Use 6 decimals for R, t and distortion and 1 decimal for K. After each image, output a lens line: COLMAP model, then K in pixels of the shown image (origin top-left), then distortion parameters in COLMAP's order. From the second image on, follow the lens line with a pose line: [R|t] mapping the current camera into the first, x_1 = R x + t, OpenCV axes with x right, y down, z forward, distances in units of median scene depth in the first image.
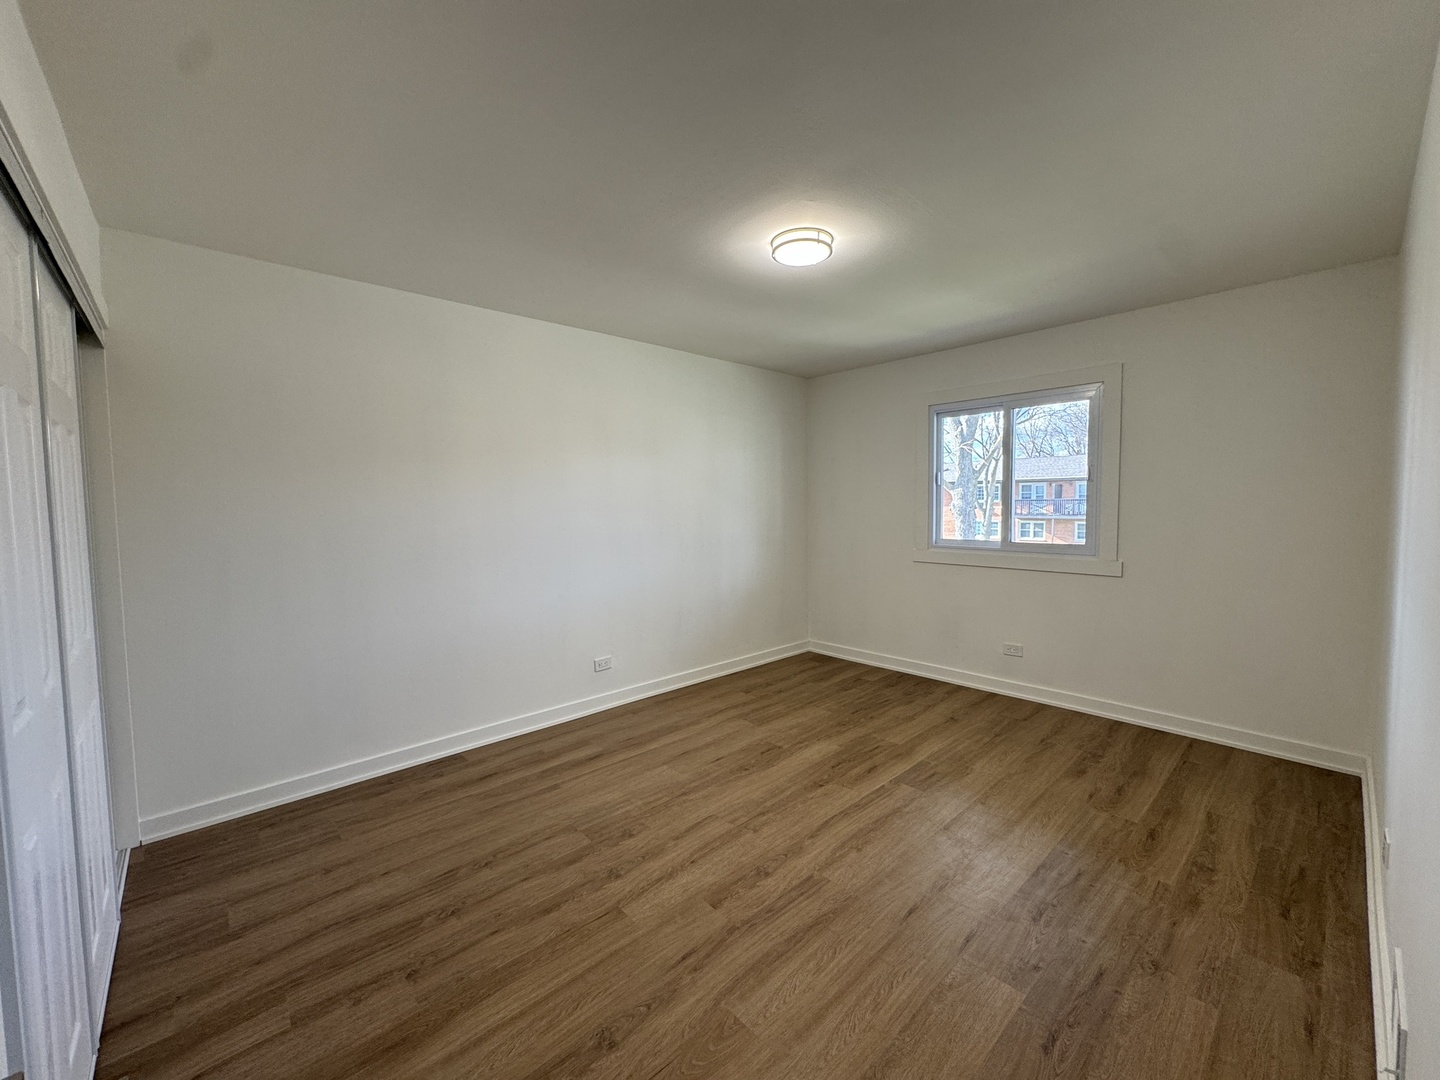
lens RADIAL K [[575.7, 0, 725.5], [0, 575.7, 537.2], [0, 0, 1]] dist [0.000715, 0.000103]
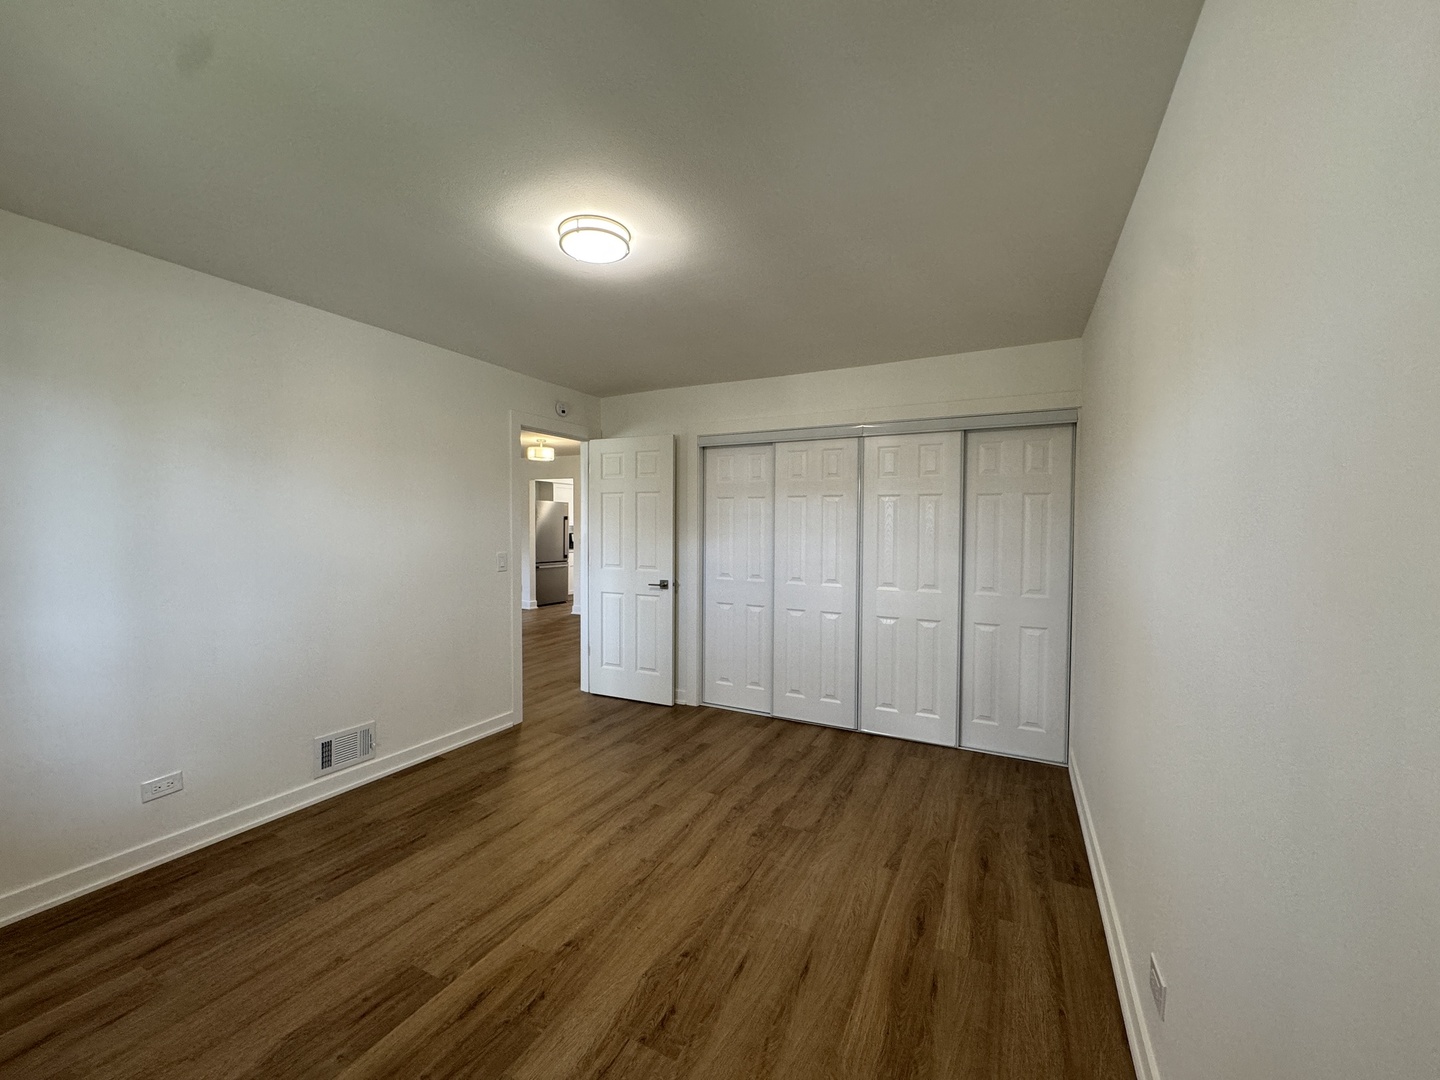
lens RADIAL K [[575.7, 0, 725.5], [0, 575.7, 537.2], [0, 0, 1]] dist [0.000715, 0.000103]
pose [[-0.937272, 0.013993, -0.348317, 0.259195], [-0.016117, 0.996386, 0.083397, -0.135876], [0.348225, 0.083779, -0.933660, 1.937415]]
